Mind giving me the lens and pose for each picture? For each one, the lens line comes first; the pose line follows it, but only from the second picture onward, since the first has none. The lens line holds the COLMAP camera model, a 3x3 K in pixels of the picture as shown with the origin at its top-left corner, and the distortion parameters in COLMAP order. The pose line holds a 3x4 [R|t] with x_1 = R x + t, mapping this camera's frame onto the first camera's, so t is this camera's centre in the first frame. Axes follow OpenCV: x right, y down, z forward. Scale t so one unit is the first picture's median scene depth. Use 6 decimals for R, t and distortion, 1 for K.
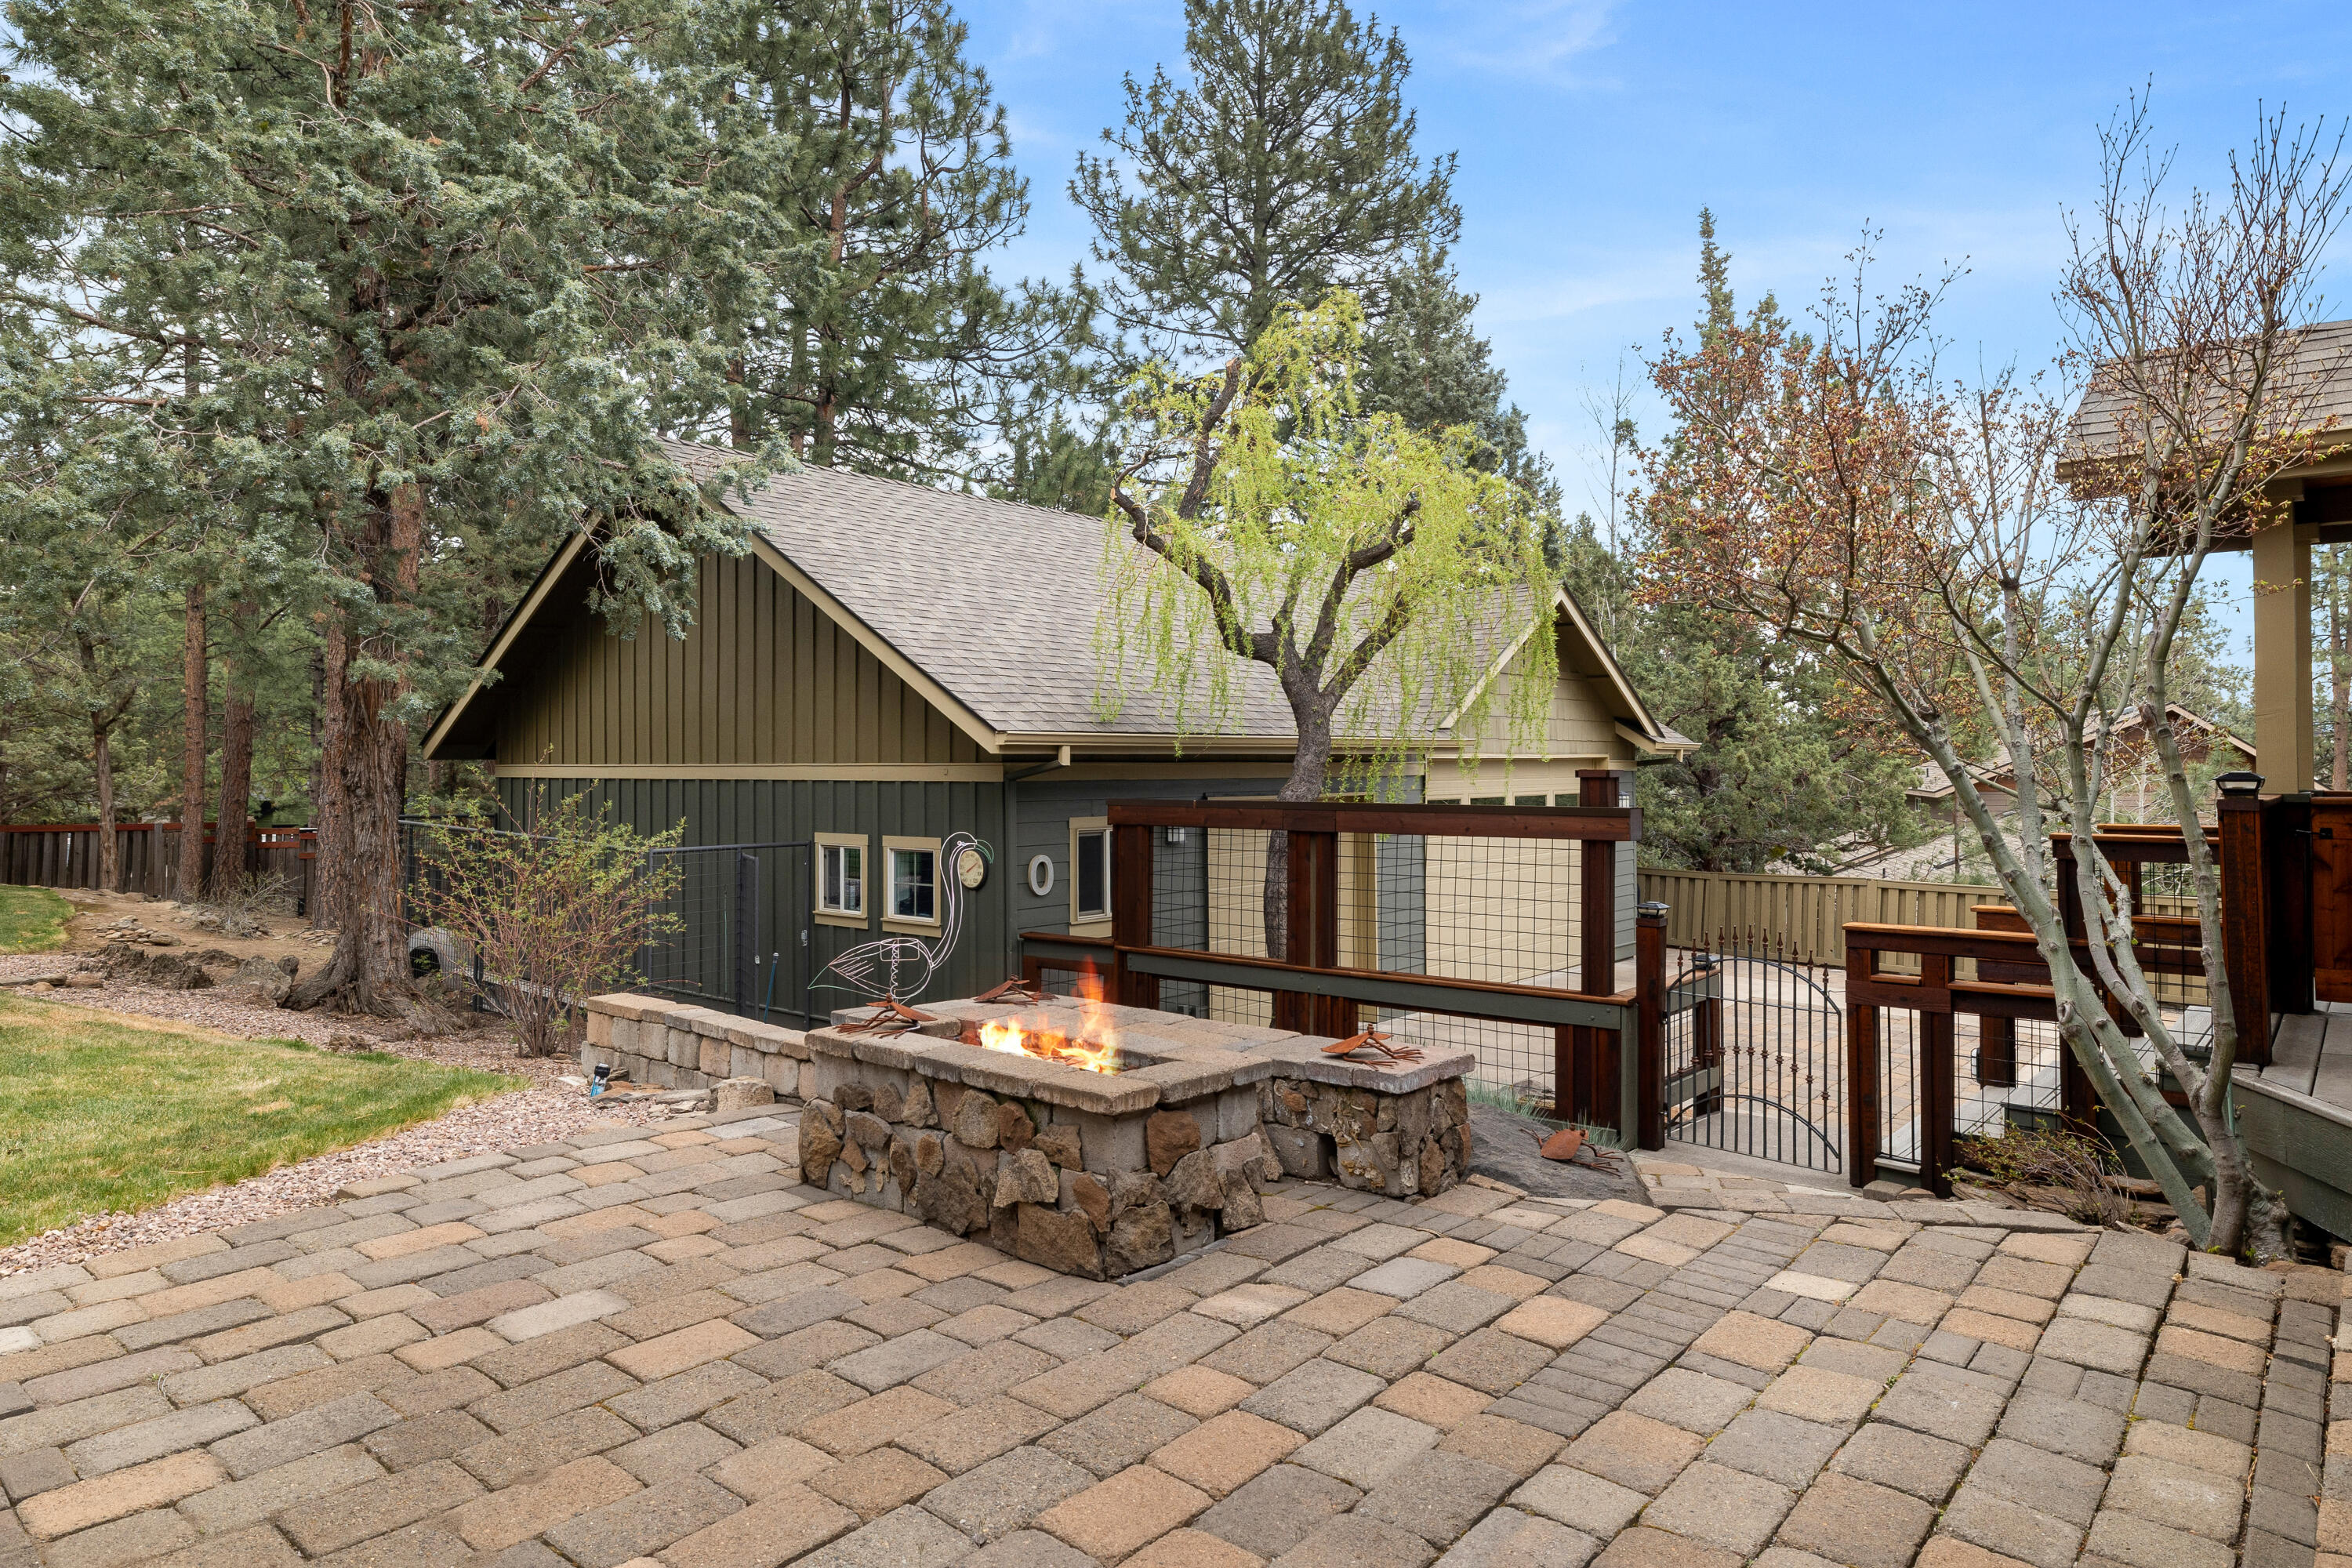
lens RADIAL K [[1400.0, 0, 1176.0], [0, 1400.0, 784.0], [0, 0, 1]] dist [0.001575, 0.000877]
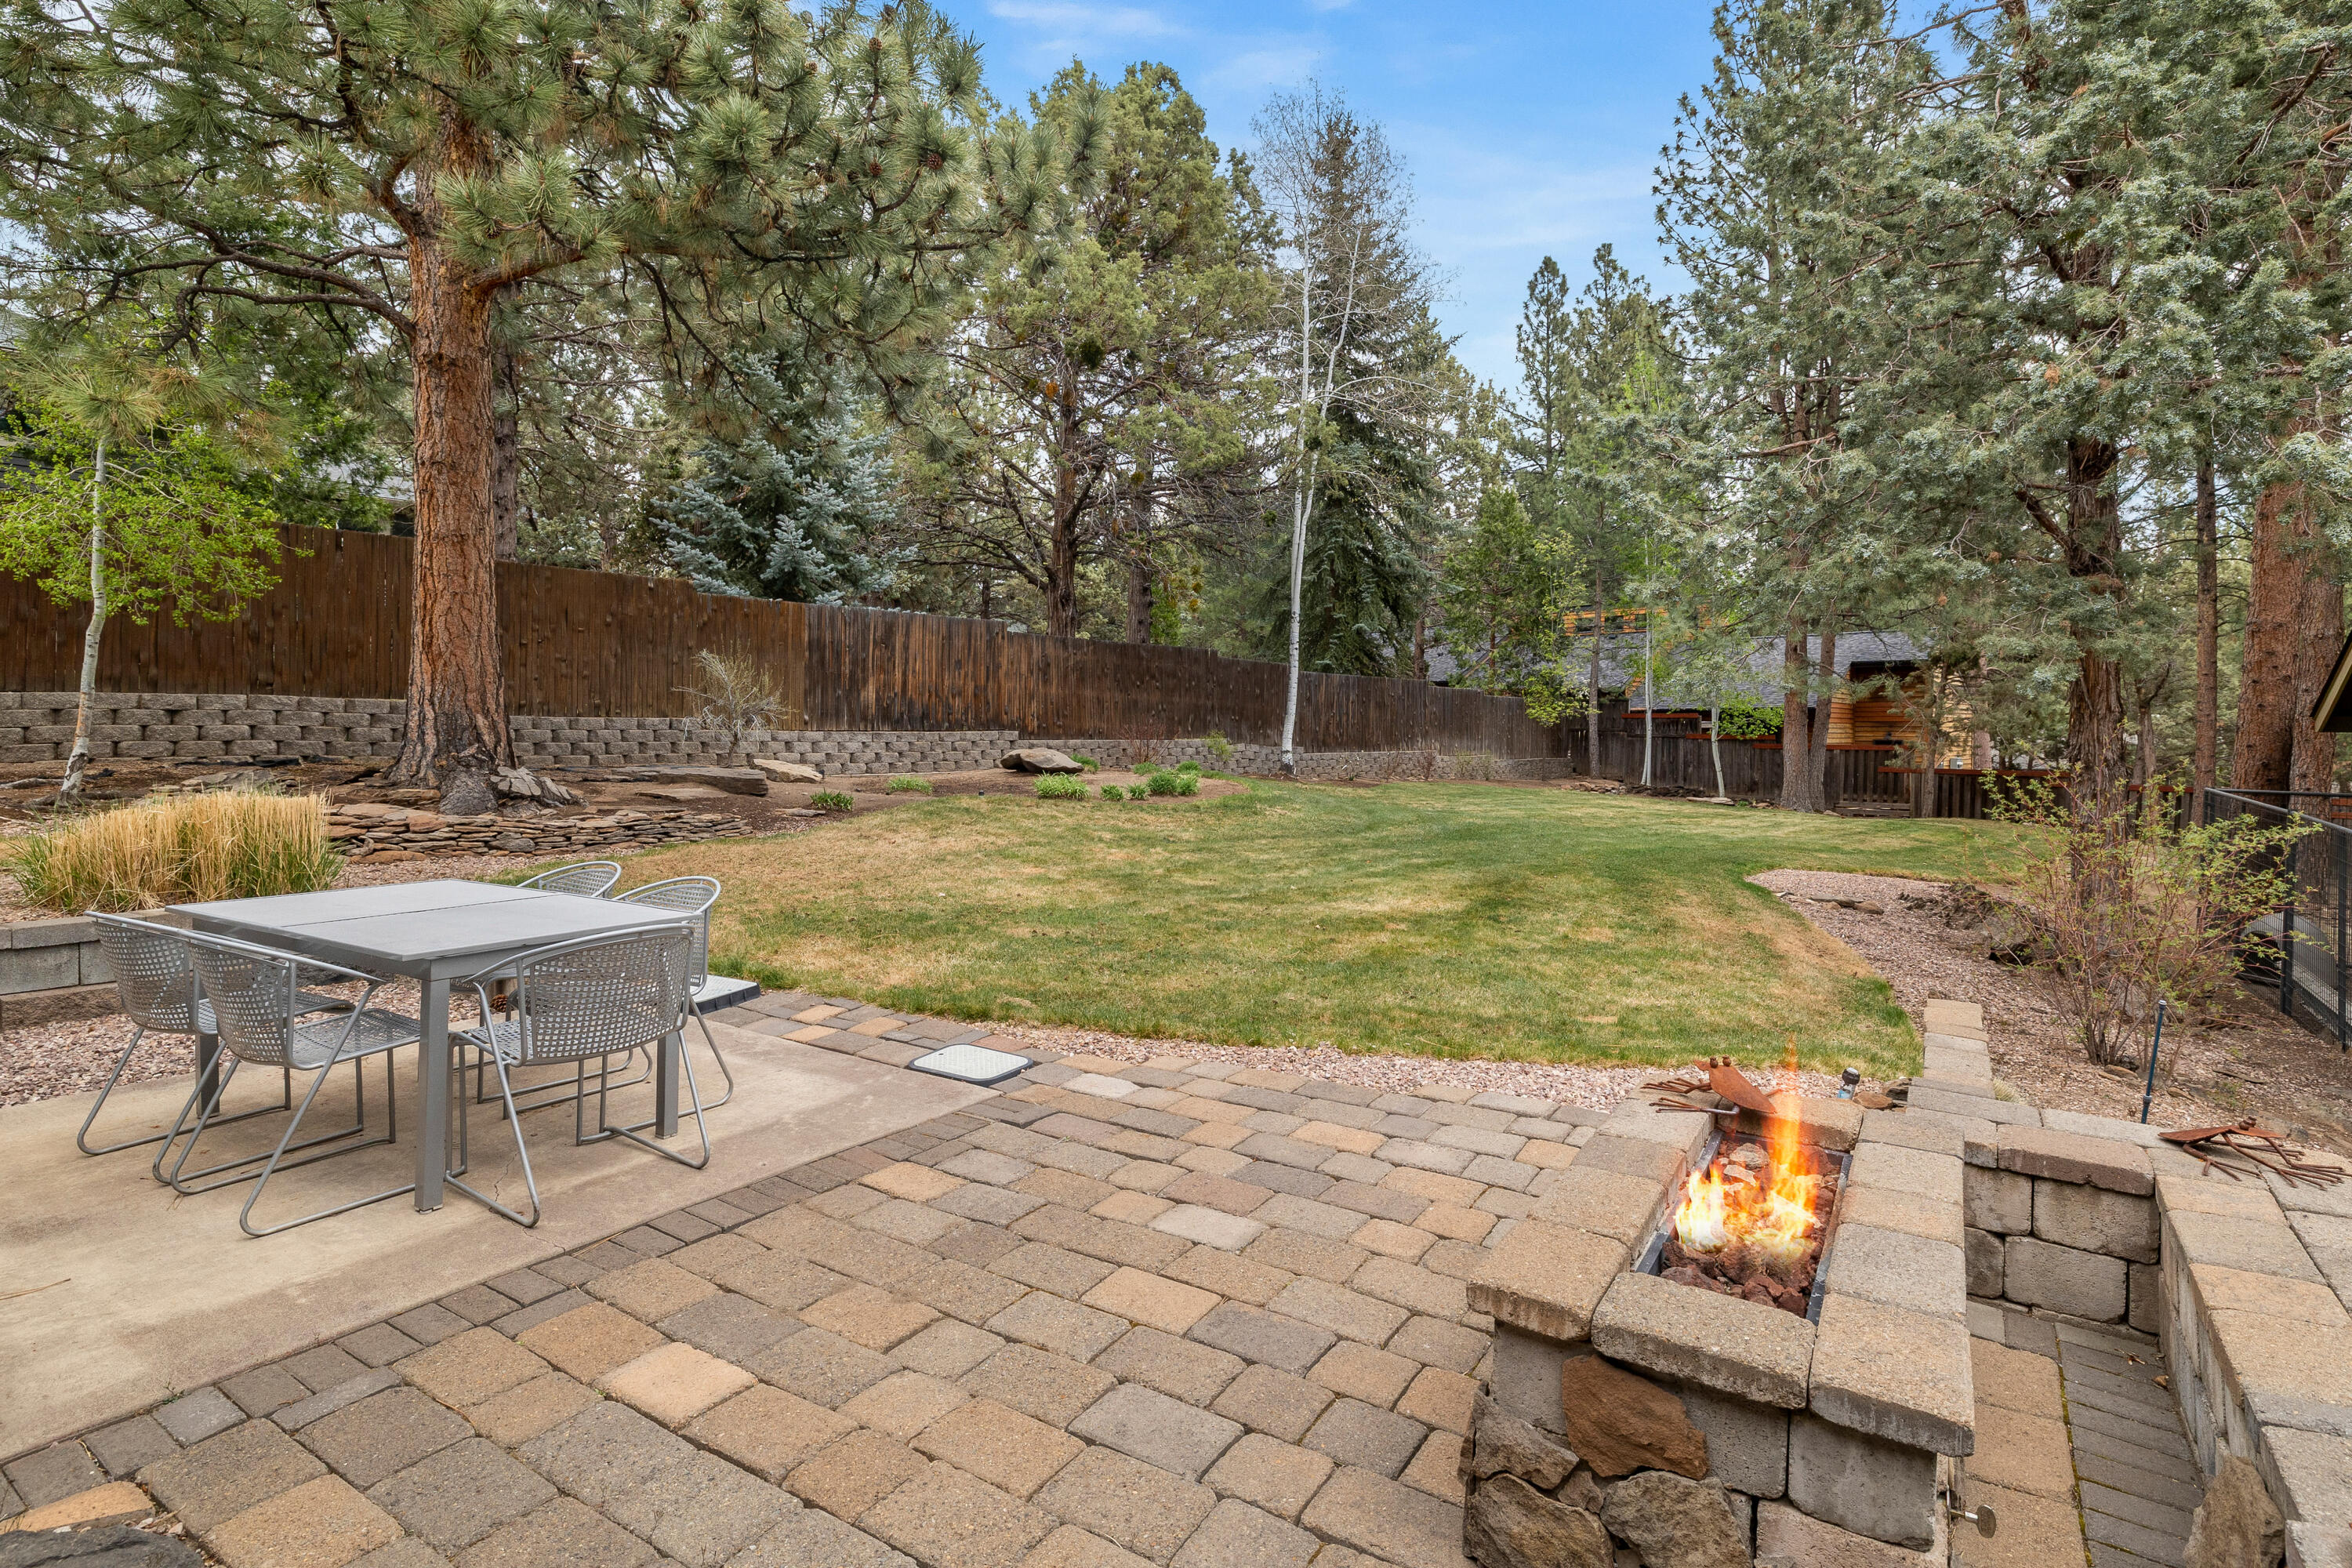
lens RADIAL K [[1131.9, 0, 1186.4], [0, 1131.9, 734.6], [0, 0, 1]] dist [0.000344, 0.000022]
pose [[0.141544, 0.003745, -0.989925, 0.466296], [-0.011841, 0.999928, 0.002090, -0.023327], [0.989861, 0.011426, 0.141578, 0.843278]]
